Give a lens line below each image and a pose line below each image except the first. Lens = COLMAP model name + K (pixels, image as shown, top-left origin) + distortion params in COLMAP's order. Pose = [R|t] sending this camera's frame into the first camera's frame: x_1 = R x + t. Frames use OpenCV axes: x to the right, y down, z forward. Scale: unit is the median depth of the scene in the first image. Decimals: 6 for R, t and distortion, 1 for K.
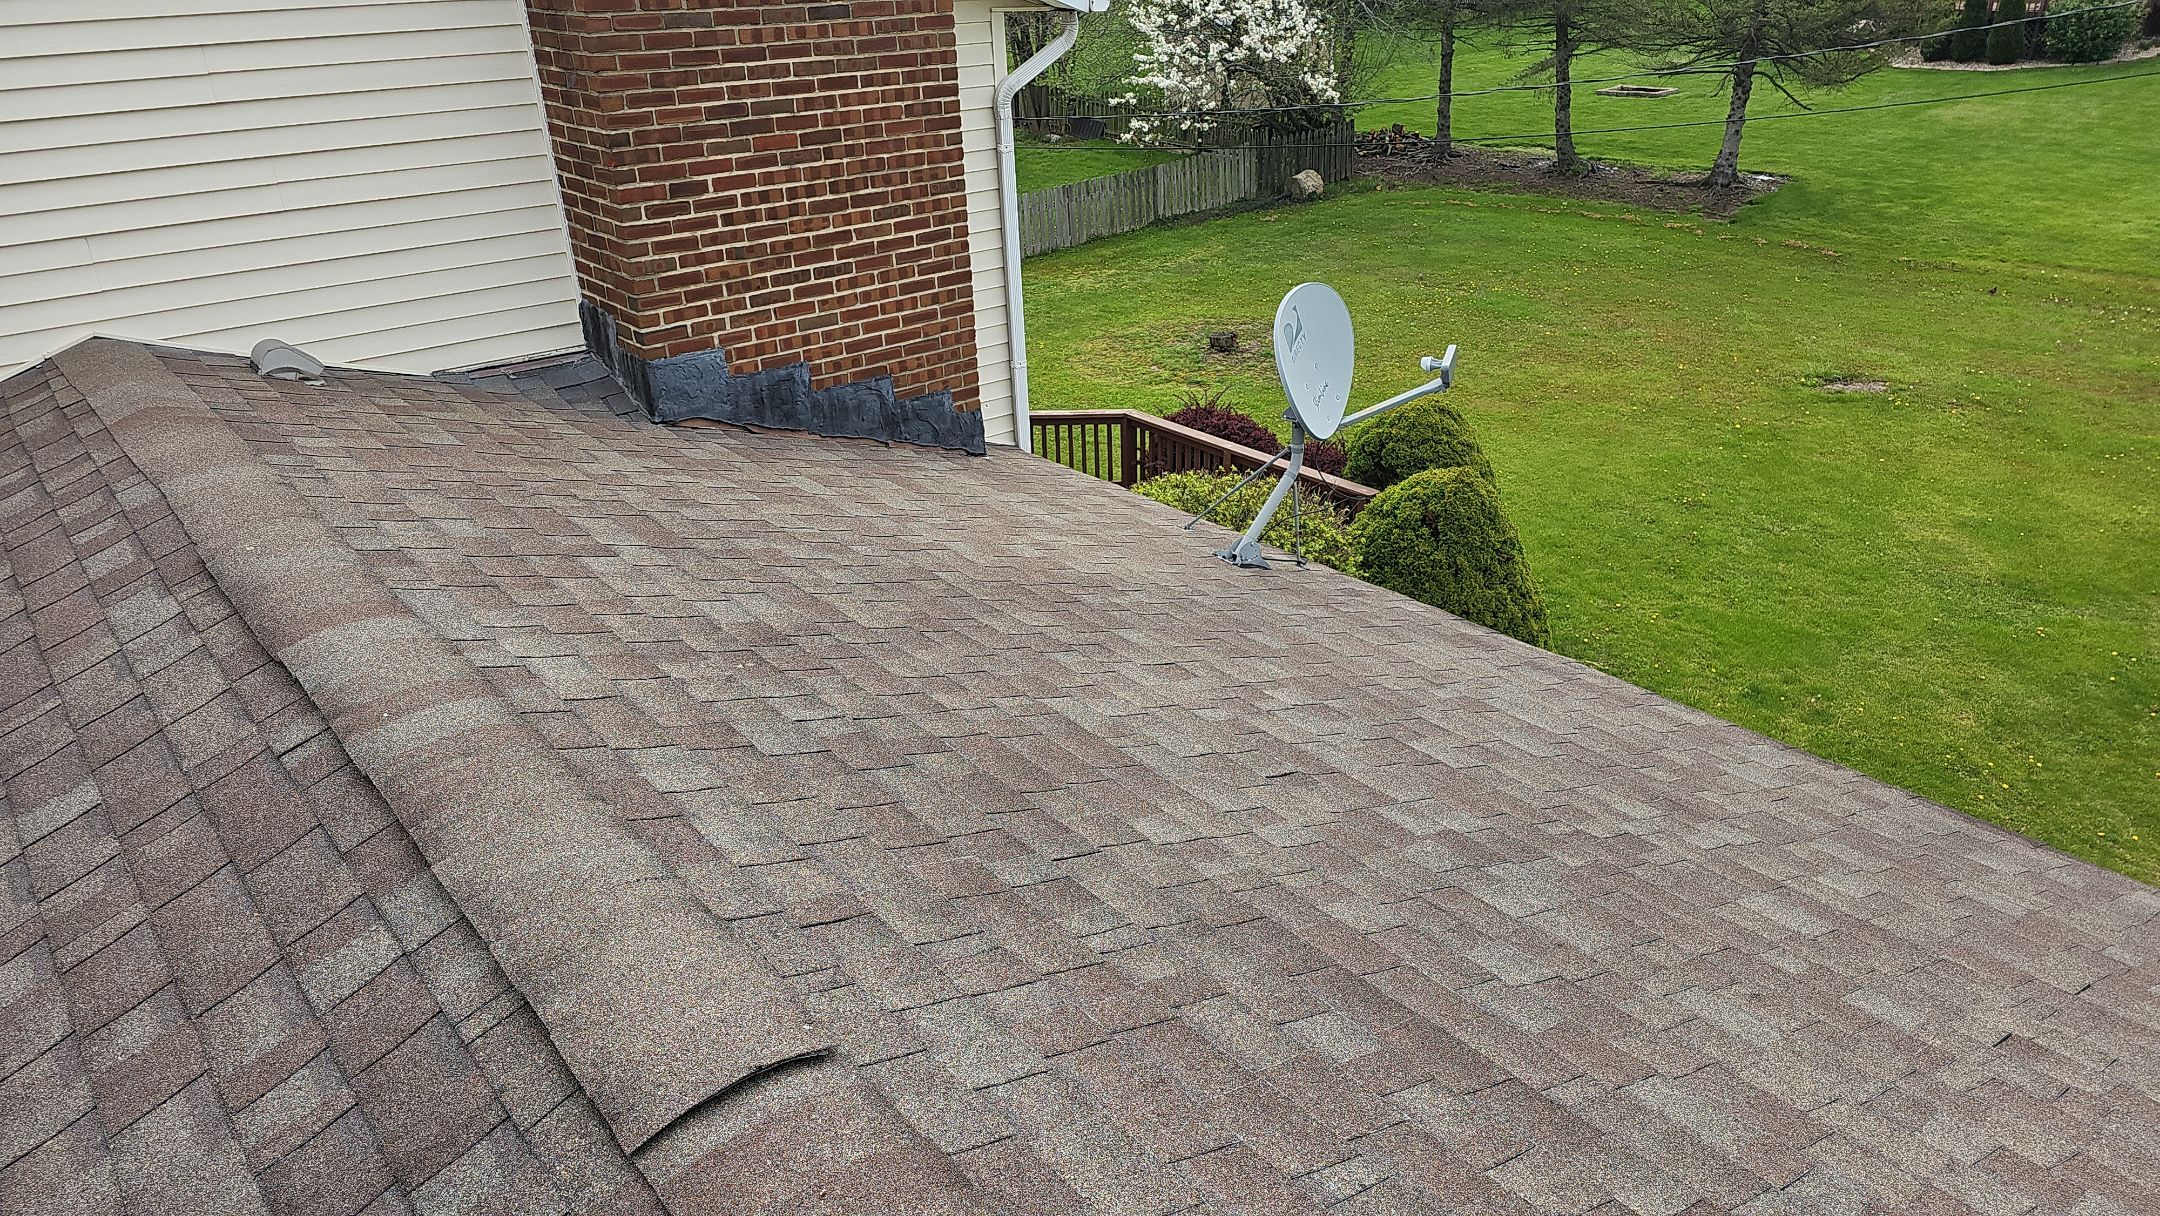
lens RADIAL K [[1441.0, 0, 1112.2], [0, 1441.0, 622.0], [0, 0, 1]] dist [0.067515, -0.062281]
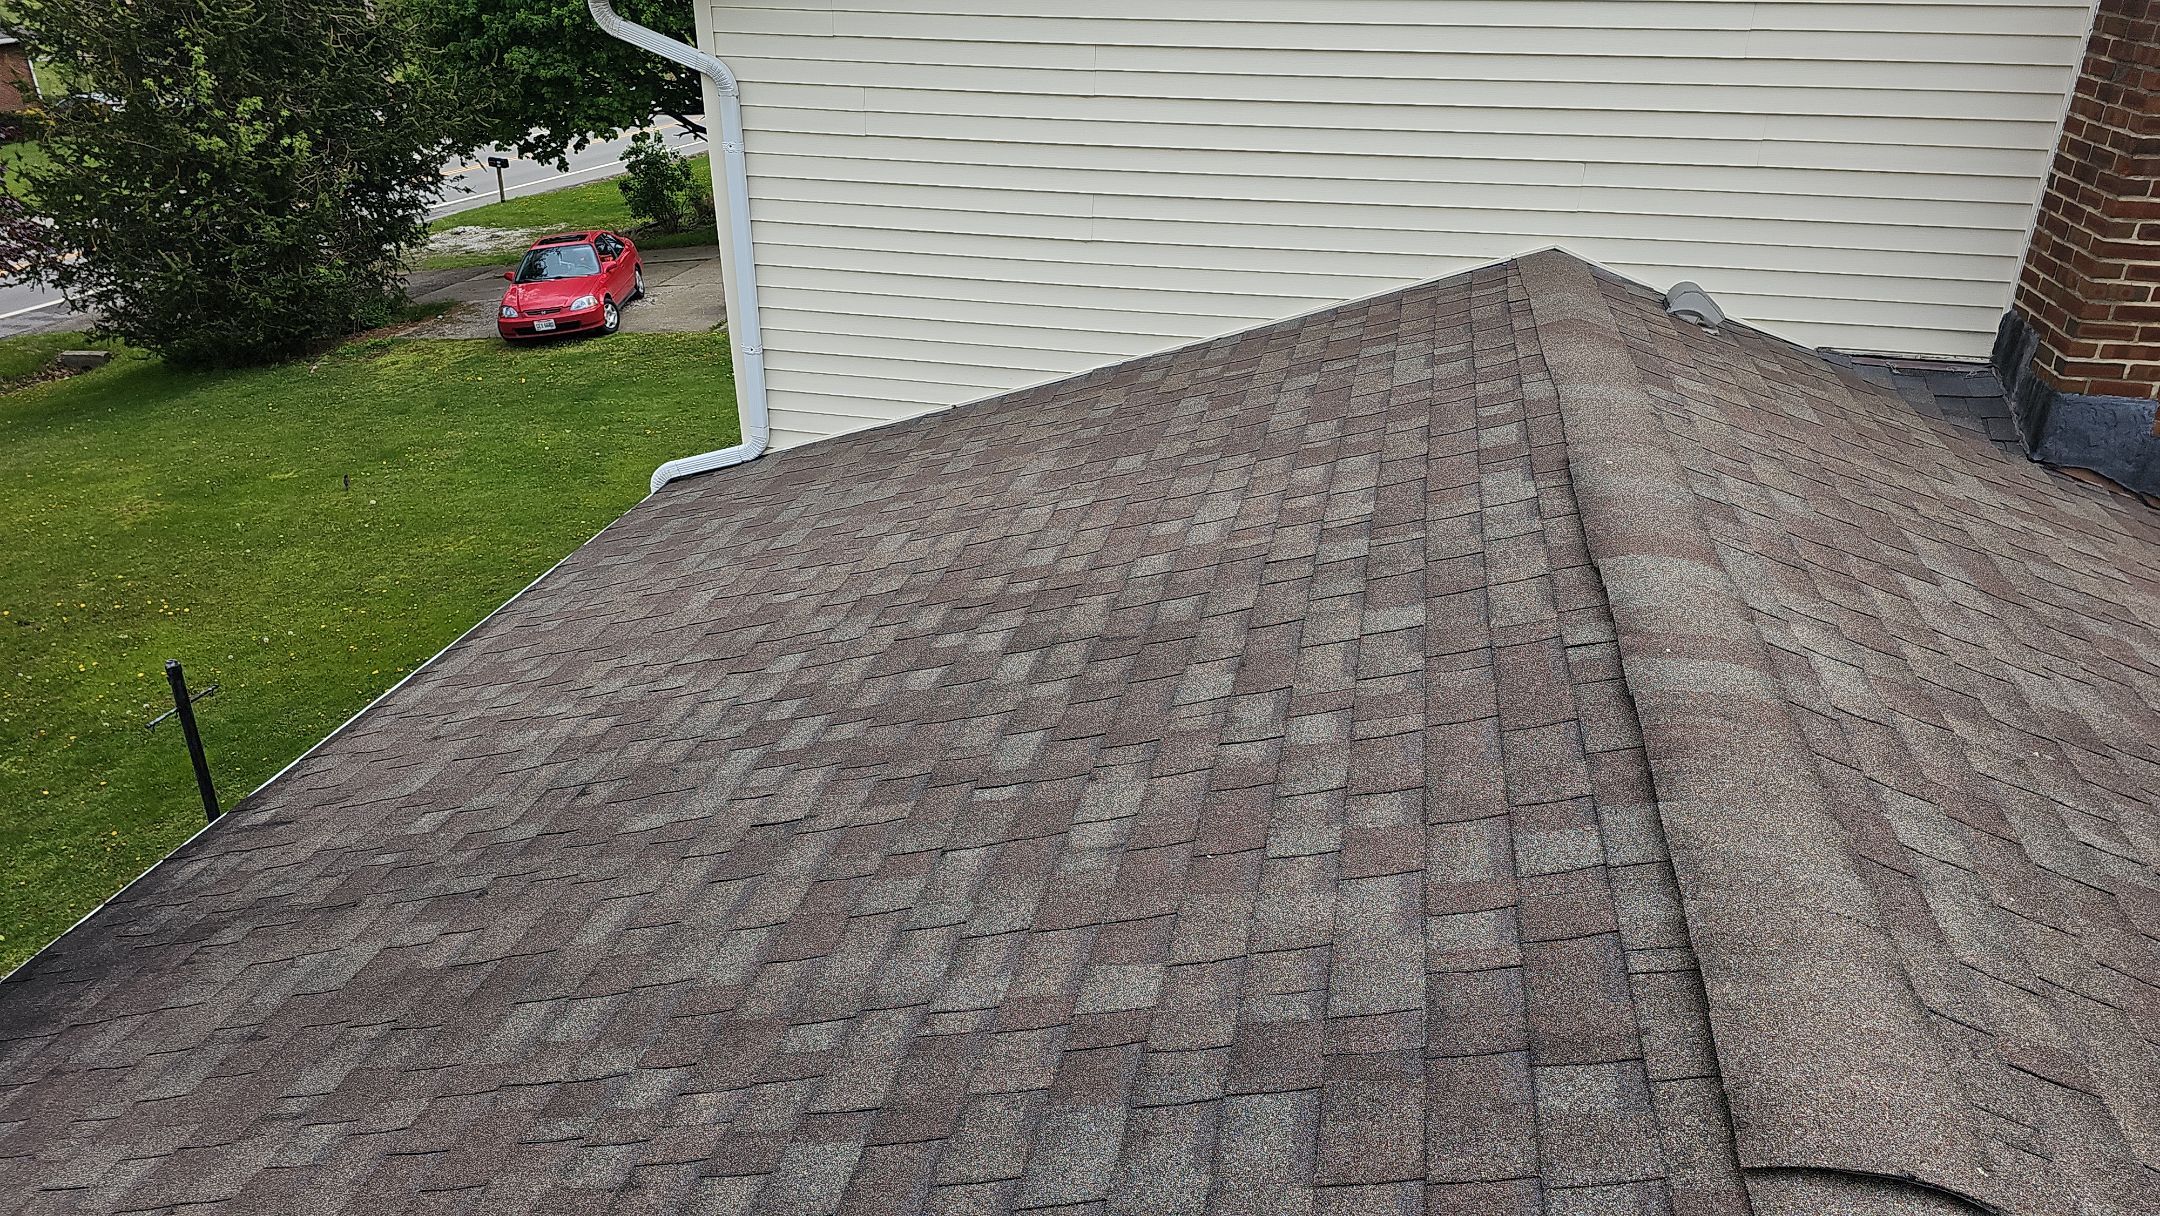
lens RADIAL K [[1441.0, 0, 1107.1], [0, 1441.0, 620.6], [0, 0, 1]] dist [0.067515, -0.062281]
pose [[0.624787, 0.375842, -0.684386, -0.018815], [-0.364556, 0.915537, 0.169974, 0.005997], [0.690464, 0.143300, 0.709031, -0.009116]]
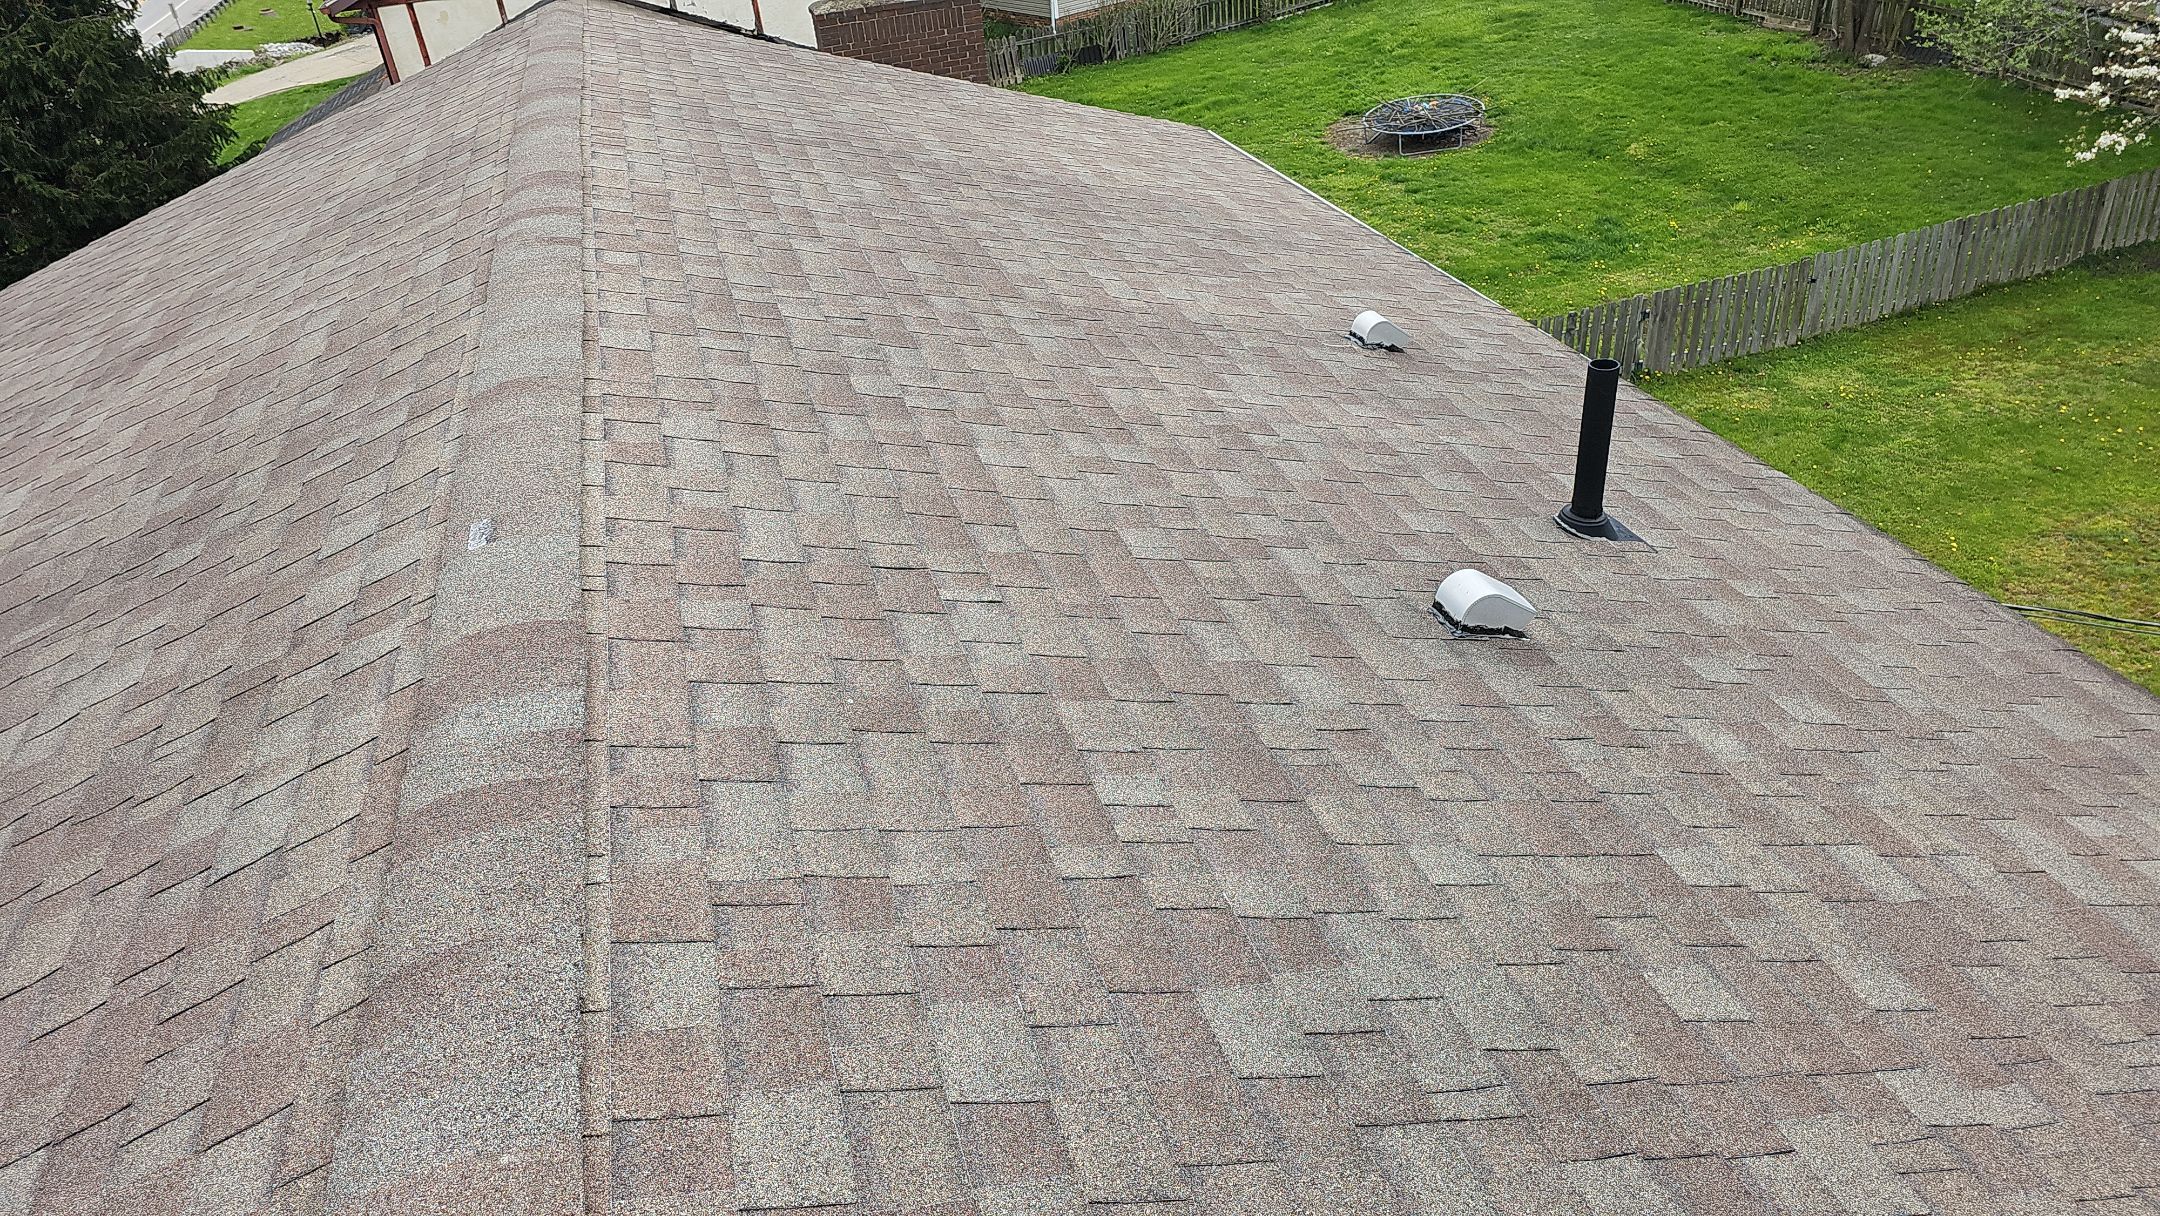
lens RADIAL K [[1441.0, 0, 1062.6], [0, 1441.0, 582.9], [0, 0, 1]] dist [0.067515, -0.062281]
pose [[0.914197, 0.156277, -0.373928, -0.595611], [-0.110273, 0.983770, 0.141548, -0.781581], [0.389980, -0.088169, 0.916593, 0.719109]]
